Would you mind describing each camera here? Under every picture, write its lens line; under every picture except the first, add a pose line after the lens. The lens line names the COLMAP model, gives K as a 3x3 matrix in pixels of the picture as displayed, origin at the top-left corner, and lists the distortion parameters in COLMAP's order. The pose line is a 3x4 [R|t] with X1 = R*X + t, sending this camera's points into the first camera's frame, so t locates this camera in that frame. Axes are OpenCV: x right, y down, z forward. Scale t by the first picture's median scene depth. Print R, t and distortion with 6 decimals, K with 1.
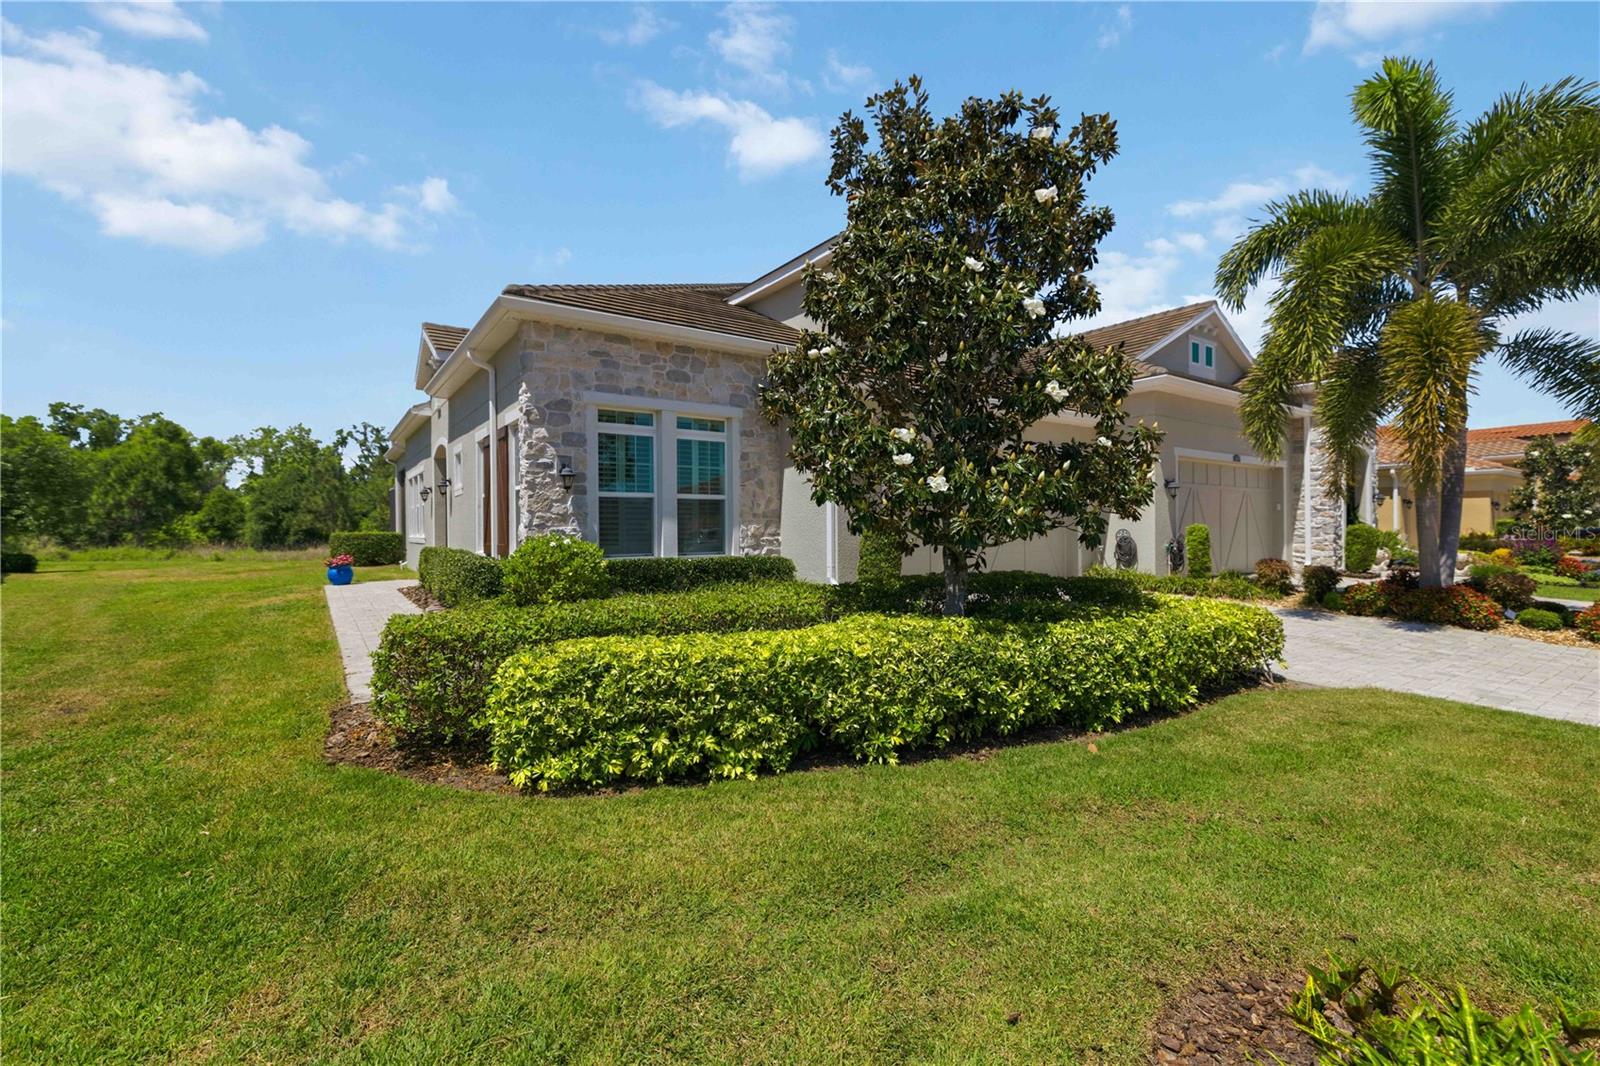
lens RADIAL K [[683.9, 0, 800.0], [0, 683.9, 533.0], [0, 0, 1]] dist [0.002306, 0.000515]
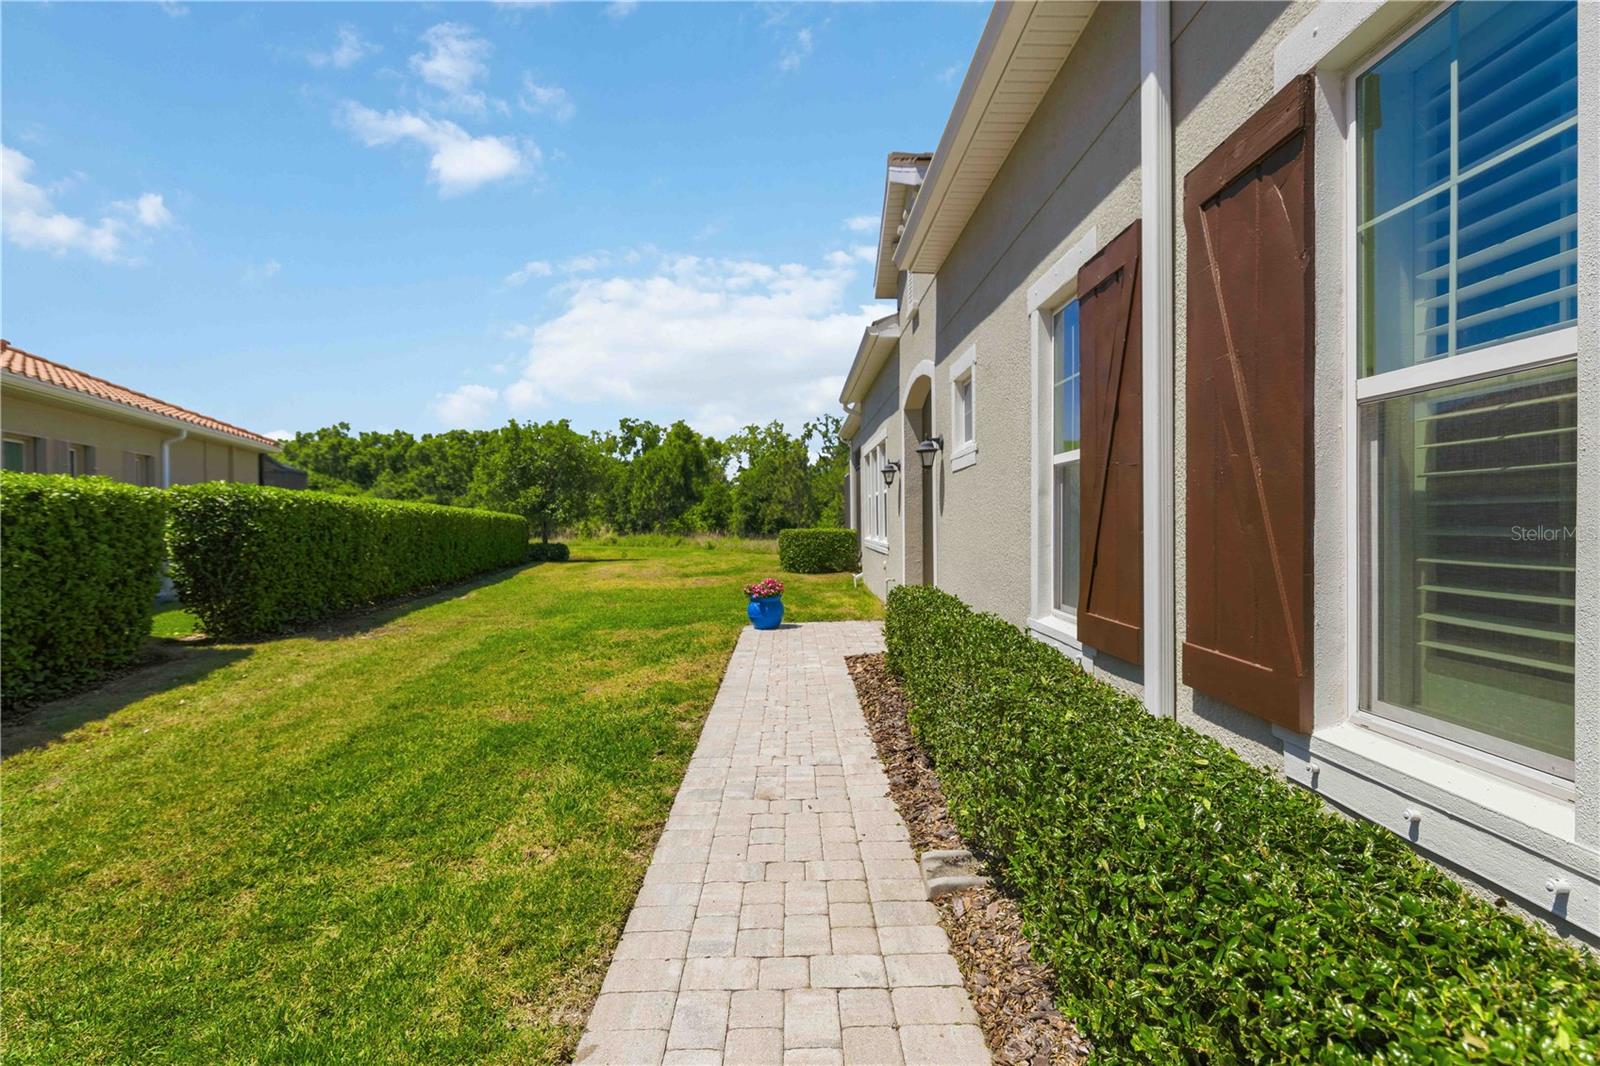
lens RADIAL K [[730.2, 0, 790.9], [0, 730.2, 525.2], [0, 0, 1]] dist [-0.000639, 0.000611]
pose [[0.815138, 0.007262, -0.579221, -0.063550], [-0.003654, 0.999966, 0.007395, -0.004154], [0.579255, -0.003912, 0.815137, 0.110201]]
